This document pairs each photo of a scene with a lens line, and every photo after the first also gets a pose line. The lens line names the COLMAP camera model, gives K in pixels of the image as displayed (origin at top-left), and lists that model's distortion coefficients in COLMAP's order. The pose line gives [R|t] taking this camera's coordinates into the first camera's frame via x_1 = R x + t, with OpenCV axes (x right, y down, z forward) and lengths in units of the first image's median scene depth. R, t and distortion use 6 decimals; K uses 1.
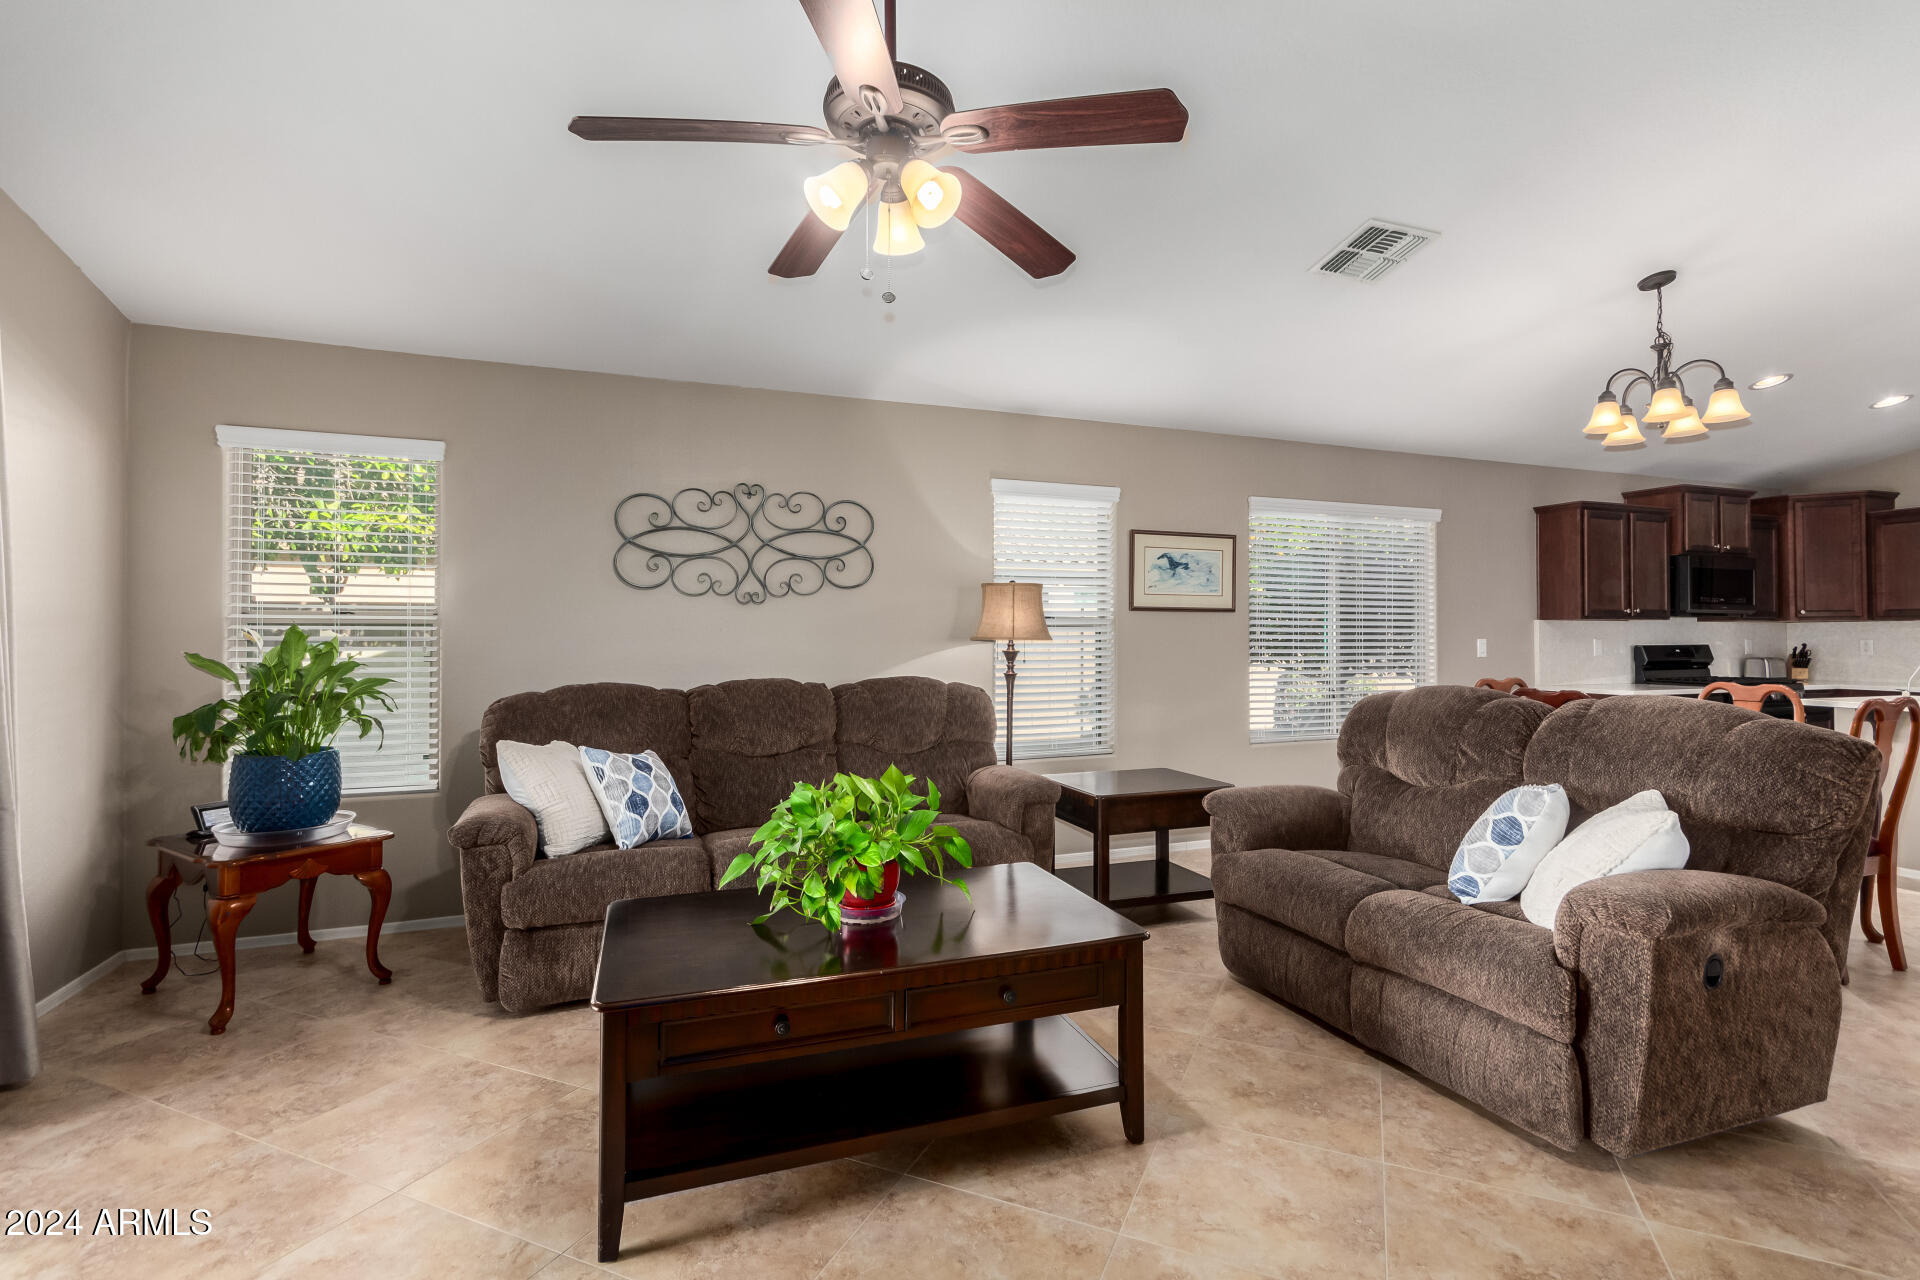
lens RADIAL K [[896.3, 0, 977.7], [0, 896.3, 625.8], [0, 0, 1]] dist [0.002288, 0.000114]
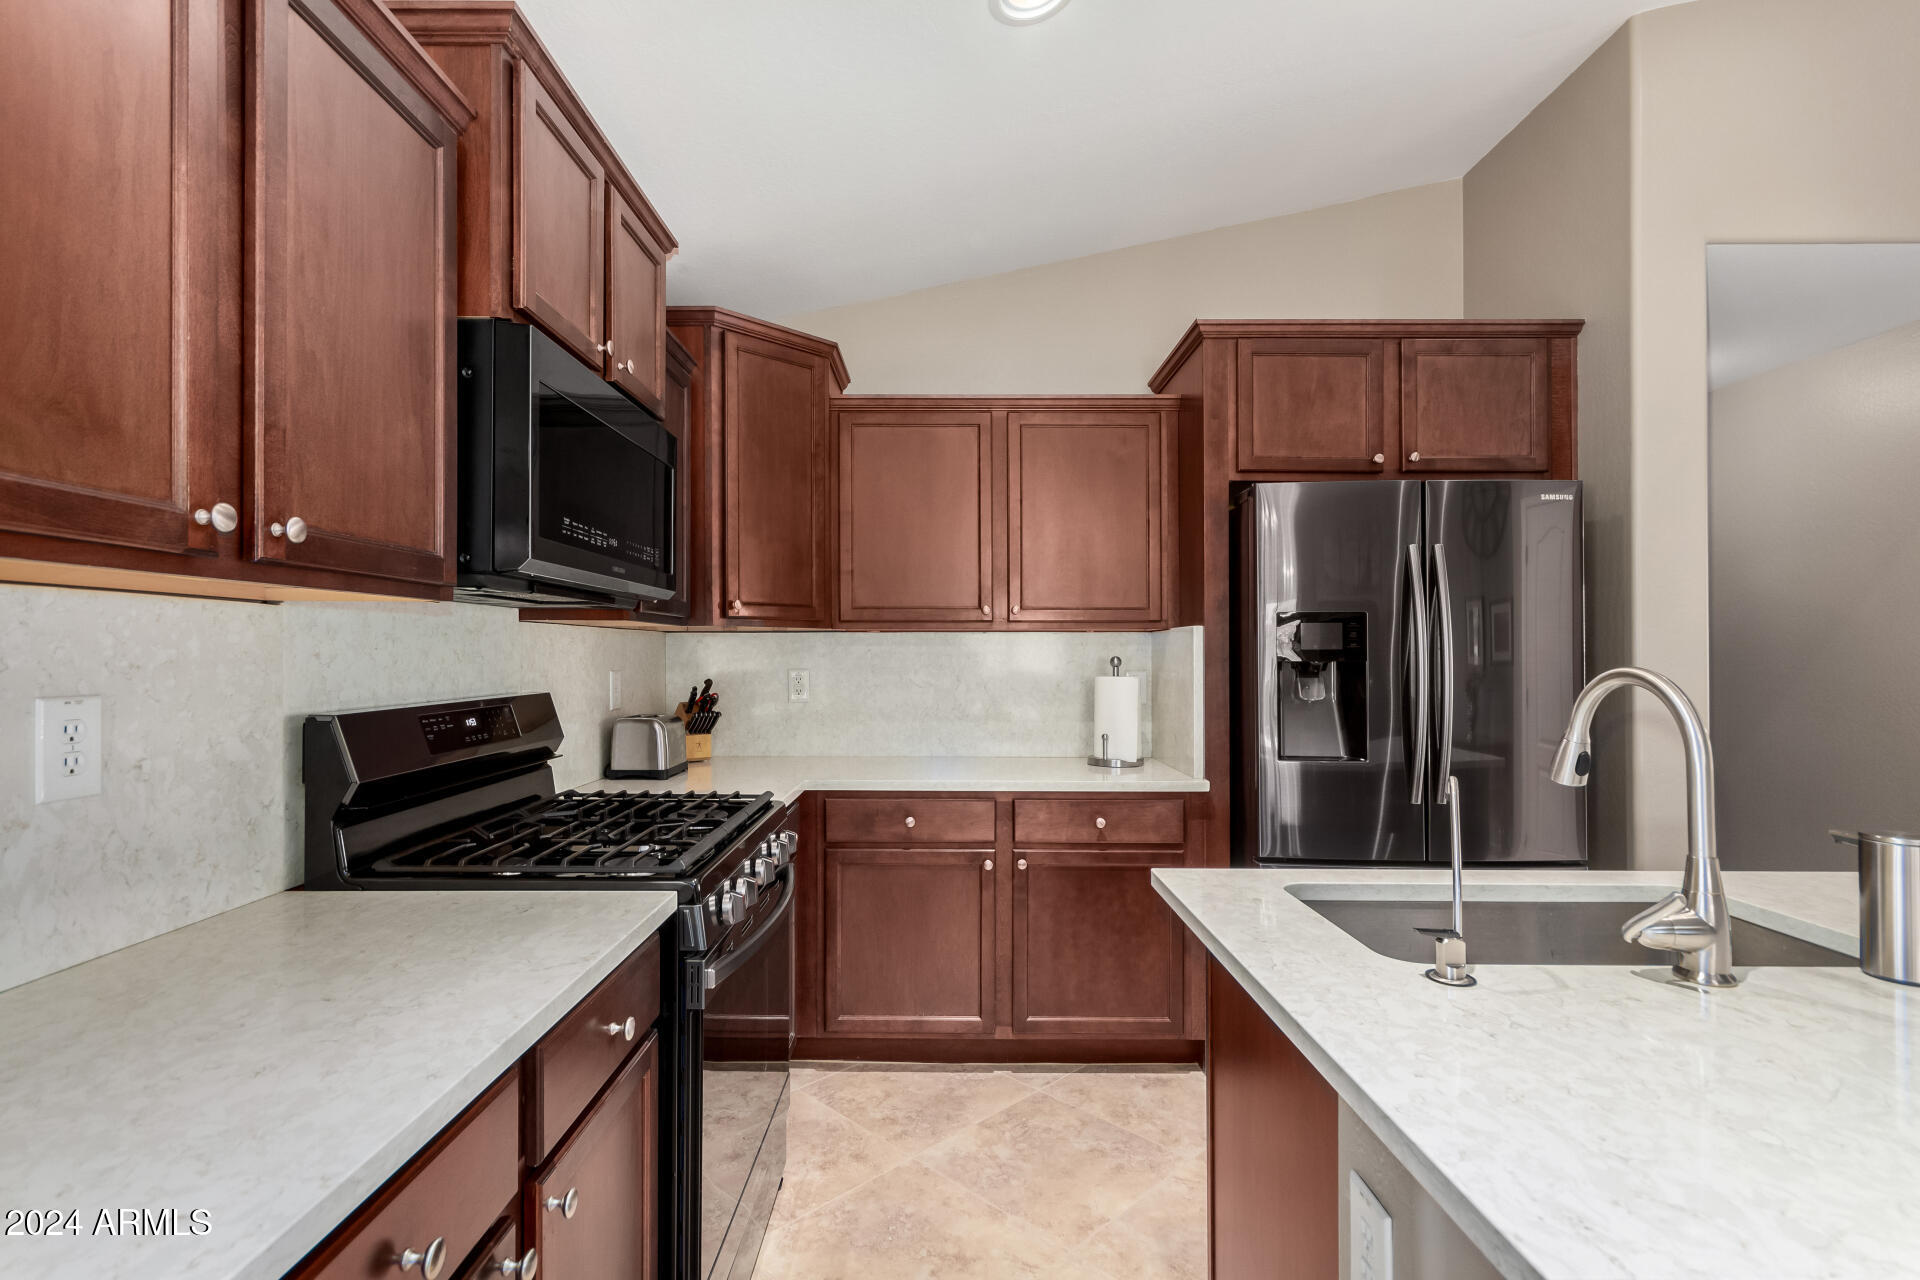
lens RADIAL K [[896.3, 0, 953.8], [0, 896.3, 644.1], [0, 0, 1]] dist [0.002288, 0.000114]
pose [[0.357716, 0.010522, 0.933771, 0.588784], [-0.015496, 0.999866, -0.005331, 0.003100], [-0.933702, -0.012562, 0.357831, 0.779894]]
